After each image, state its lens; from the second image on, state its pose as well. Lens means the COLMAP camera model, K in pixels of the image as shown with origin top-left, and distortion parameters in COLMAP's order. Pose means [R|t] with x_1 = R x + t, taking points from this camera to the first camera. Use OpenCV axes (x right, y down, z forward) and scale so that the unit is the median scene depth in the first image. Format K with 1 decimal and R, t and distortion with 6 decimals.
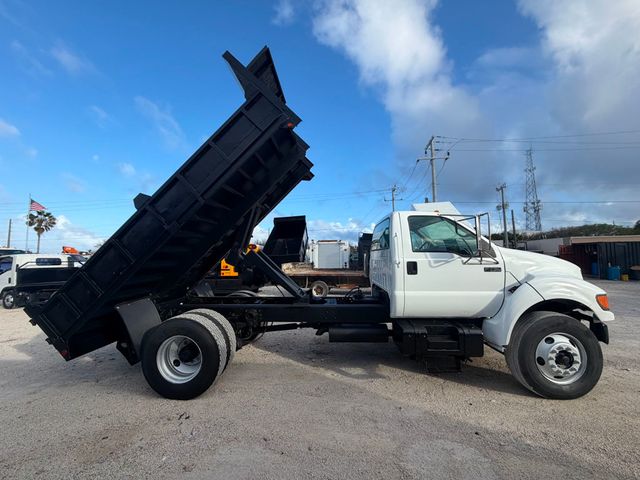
lens RADIAL K [[253.9, 0, 319.3], [0, 253.9, 242.2], [0, 0, 1]] dist [0.001362, 0.000178]
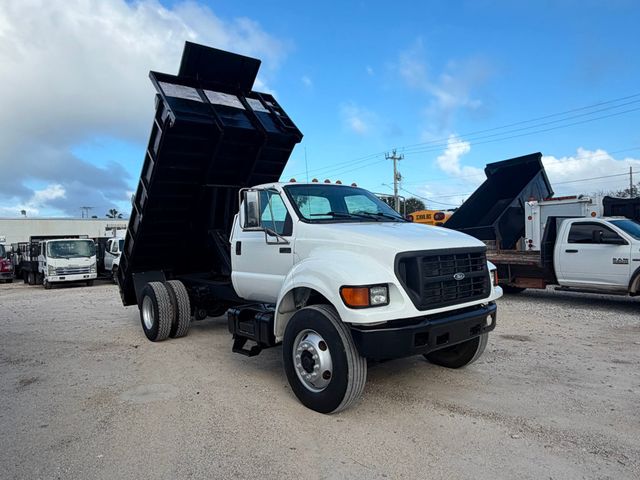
lens RADIAL K [[444.9, 0, 320.0], [0, 444.9, 240.0], [0, 0, 1]] dist [0.004455, 0.001389]
pose [[0.668785, -0.006629, -0.743426, 1.854365], [0.066017, 0.996540, 0.050502, 0.005922], [0.740519, -0.082854, 0.666909, 0.101269]]
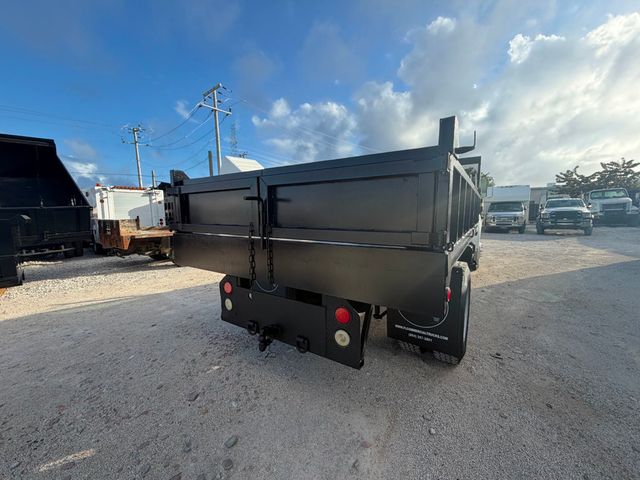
lens RADIAL K [[253.9, 0, 319.3], [0, 253.9, 242.2], [0, 0, 1]] dist [0.001362, 0.000178]
pose [[0.515636, -0.093486, 0.851692, -1.433565], [-0.037620, 0.990601, 0.131509, 0.144387], [-0.855981, -0.099852, 0.507273, 0.983450]]
